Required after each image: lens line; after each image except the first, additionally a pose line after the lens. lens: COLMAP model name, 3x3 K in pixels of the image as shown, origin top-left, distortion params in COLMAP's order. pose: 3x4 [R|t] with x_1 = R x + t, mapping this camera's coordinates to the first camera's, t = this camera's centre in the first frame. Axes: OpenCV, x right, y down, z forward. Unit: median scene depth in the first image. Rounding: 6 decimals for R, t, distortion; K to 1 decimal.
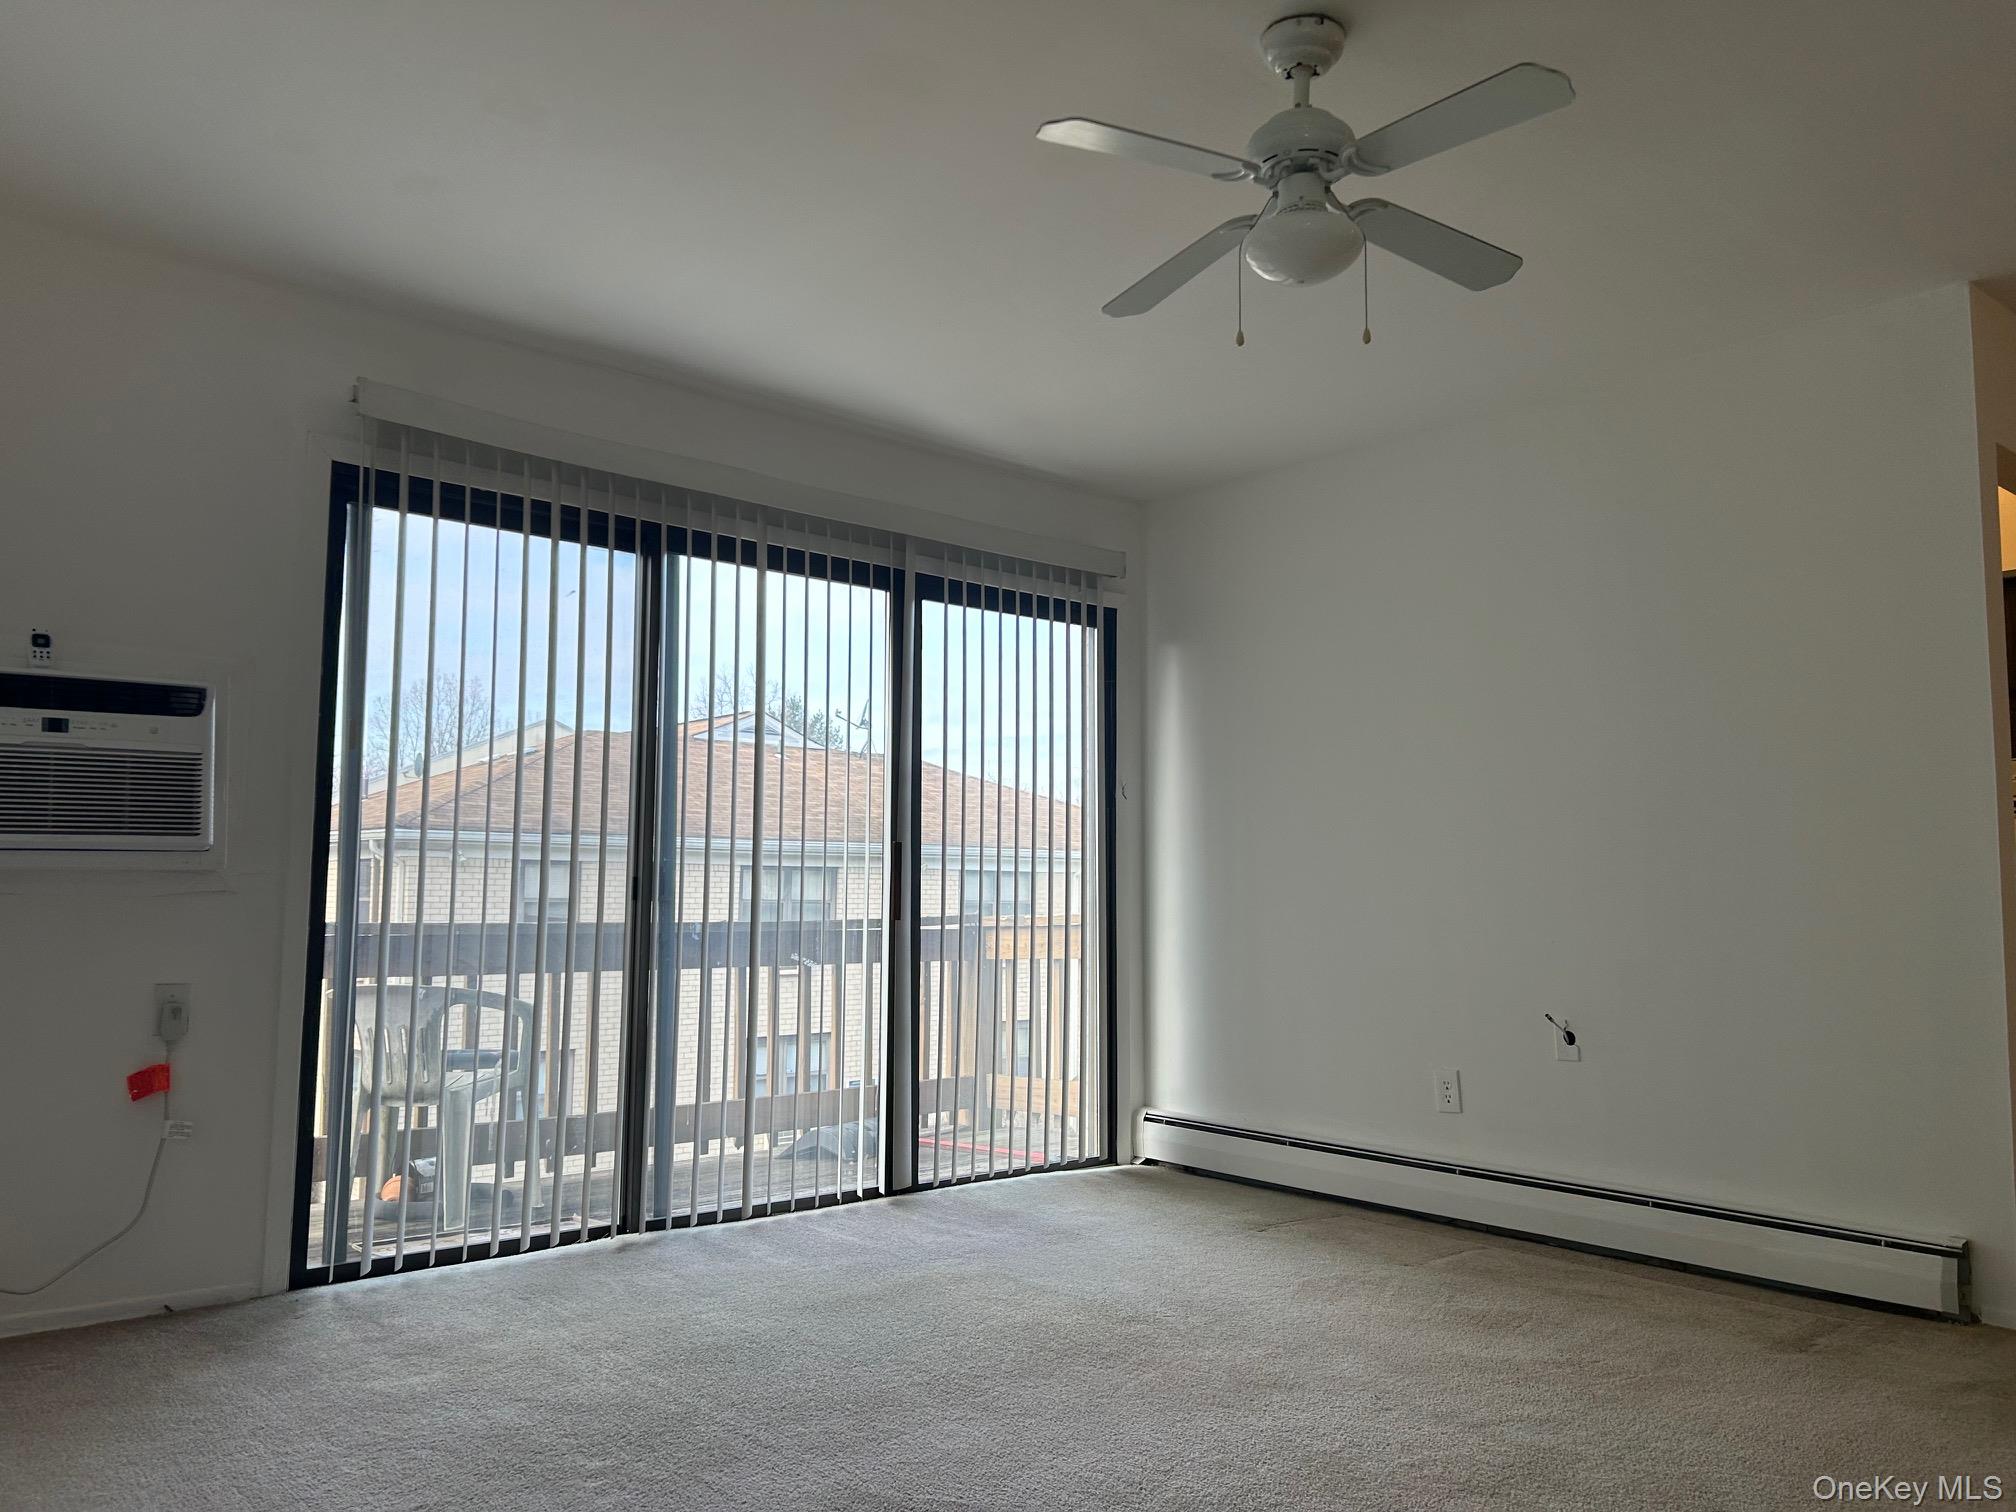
lens RADIAL K [[1491.5, 0, 1006.3], [0, 1491.5, 773.2], [0, 0, 1]] dist [0.066771, -0.070224]
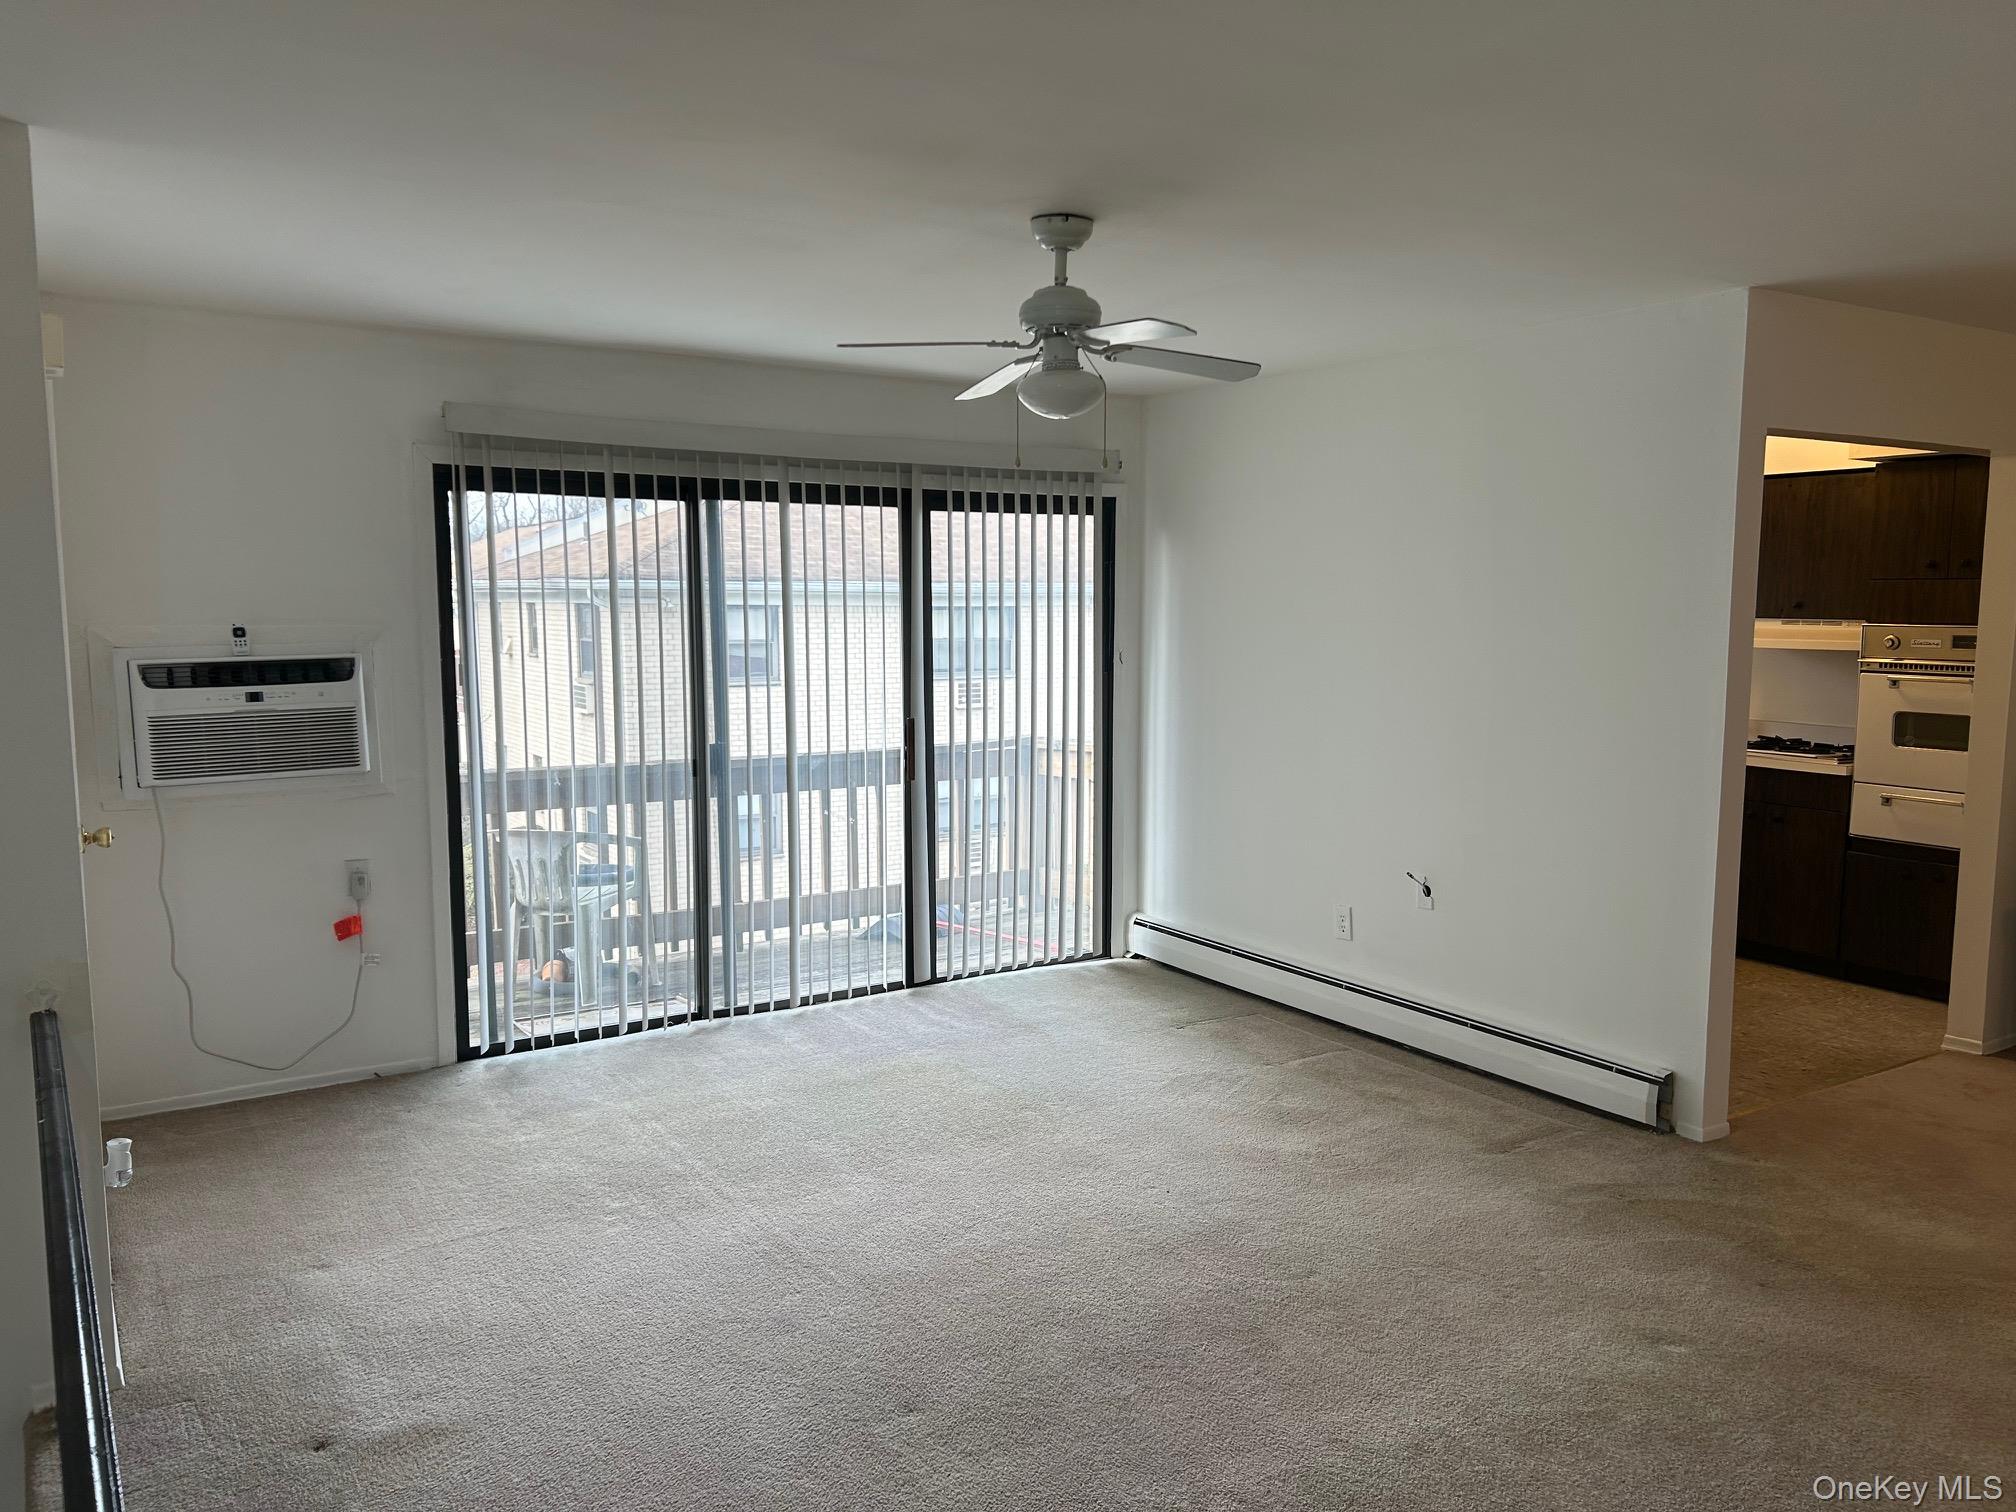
lens RADIAL K [[1491.5, 0, 1021.2], [0, 1491.5, 773.2], [0, 0, 1]] dist [0.066771, -0.070224]
pose [[0.990719, 0.008277, -0.135676, 0.238155], [0.018909, 0.980047, 0.197862, -0.191837], [0.134606, -0.198591, 0.970795, -0.253376]]
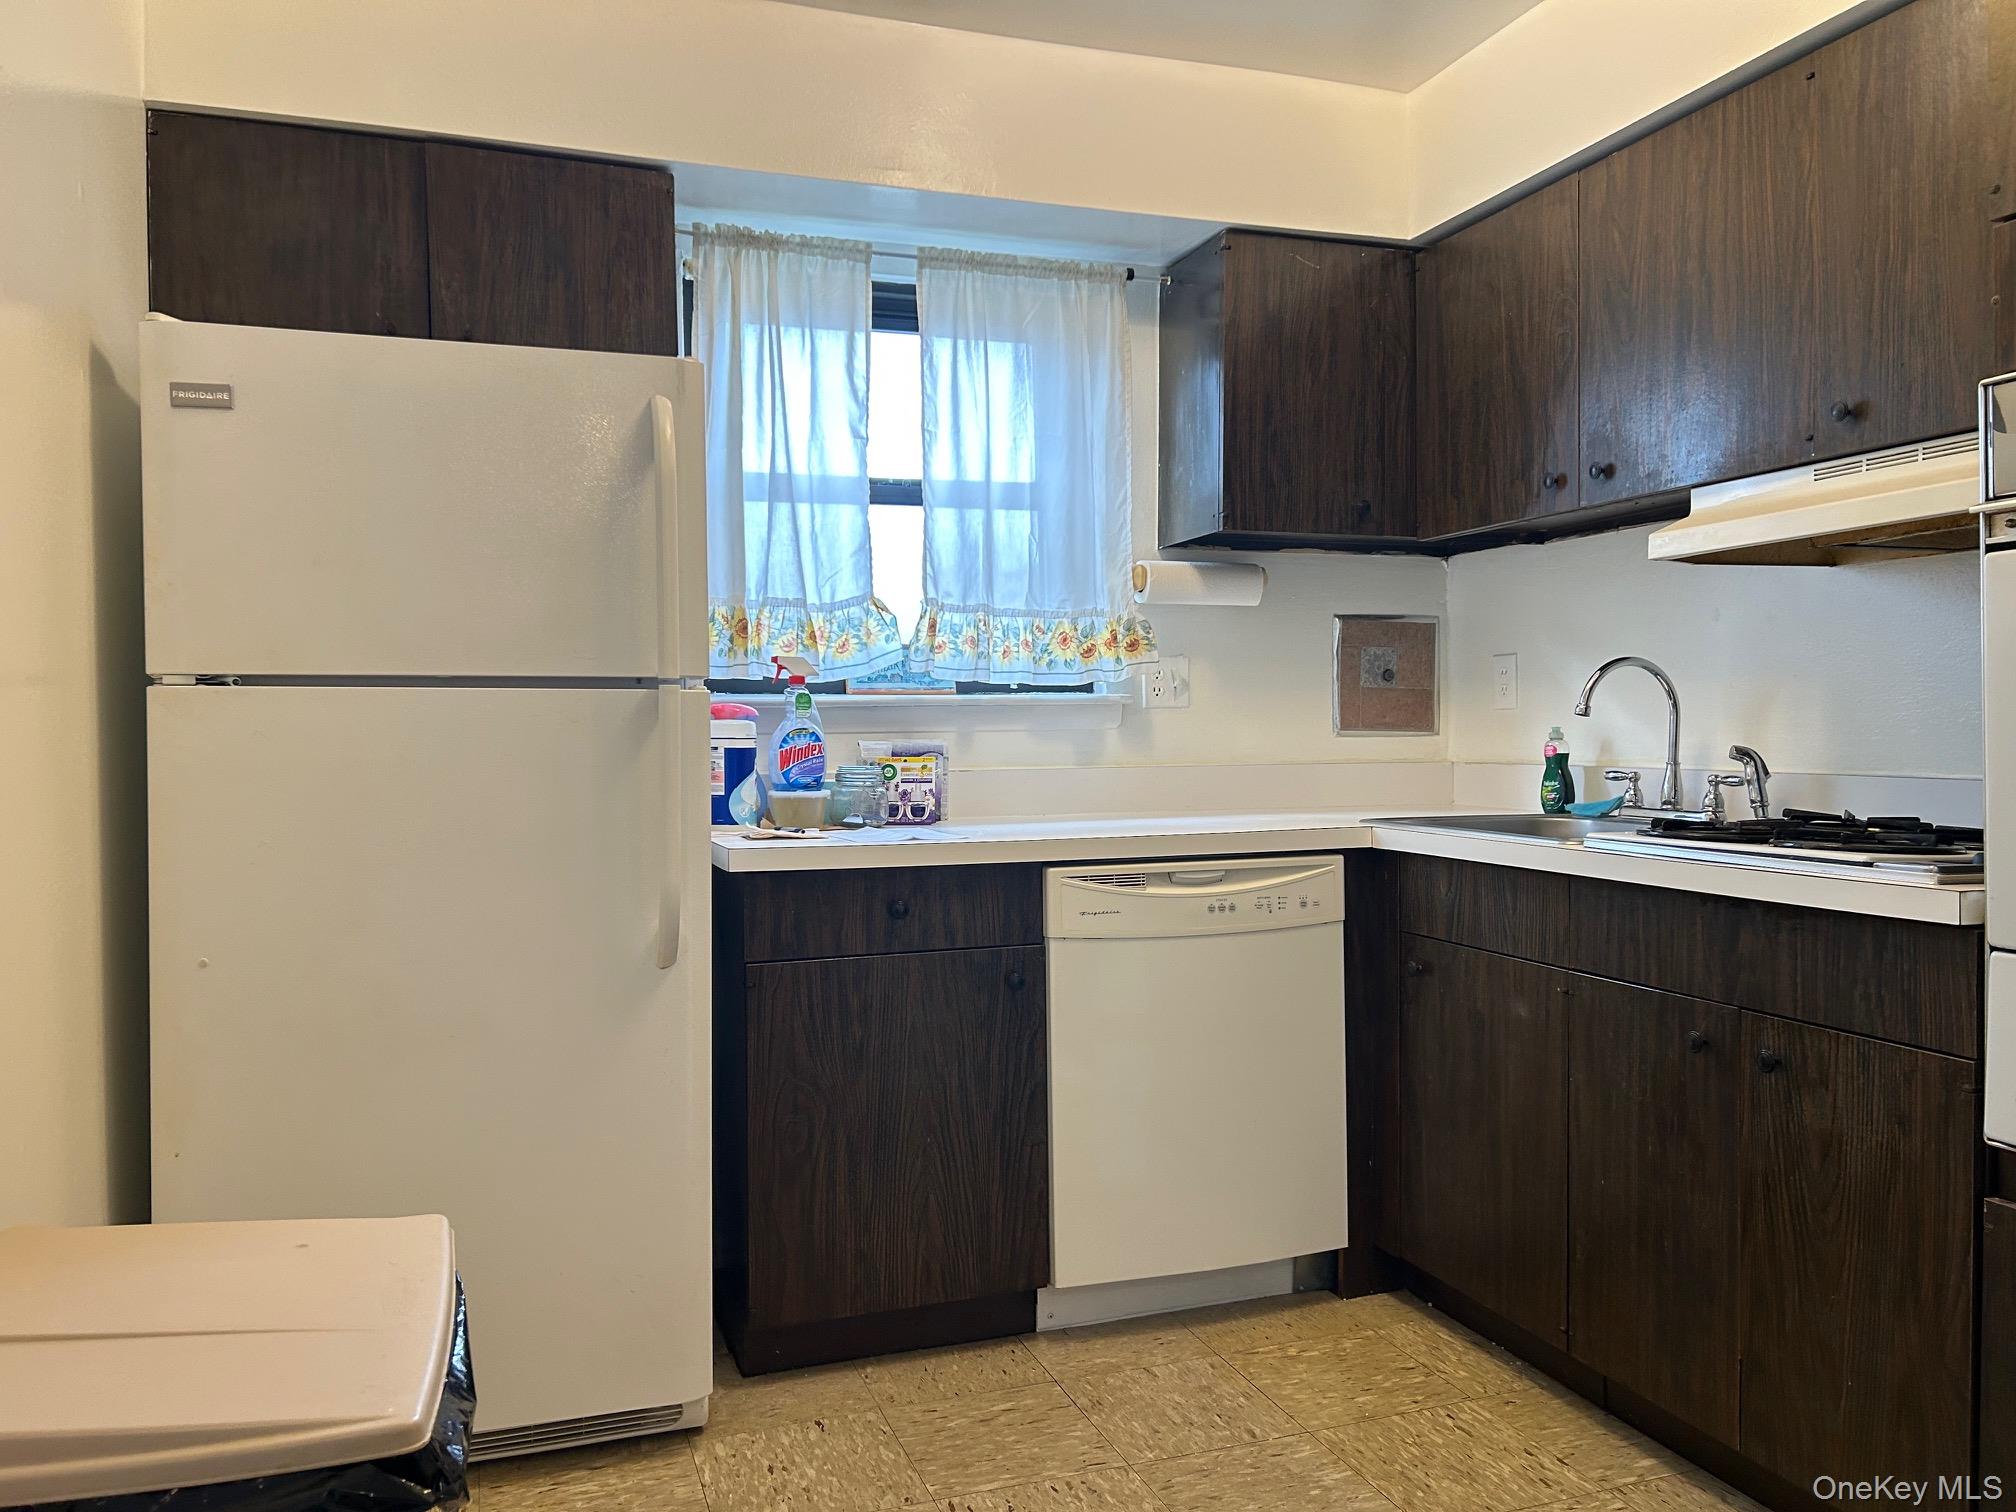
lens RADIAL K [[1491.5, 0, 1016.3], [0, 1491.5, 765.4], [0, 0, 1]] dist [0.066771, -0.070224]
pose [[0.931197, -0.012961, -0.364286, 0.812286], [0.050817, 0.994224, 0.094526, 0.049419], [0.360957, -0.106535, 0.926477, 0.951905]]
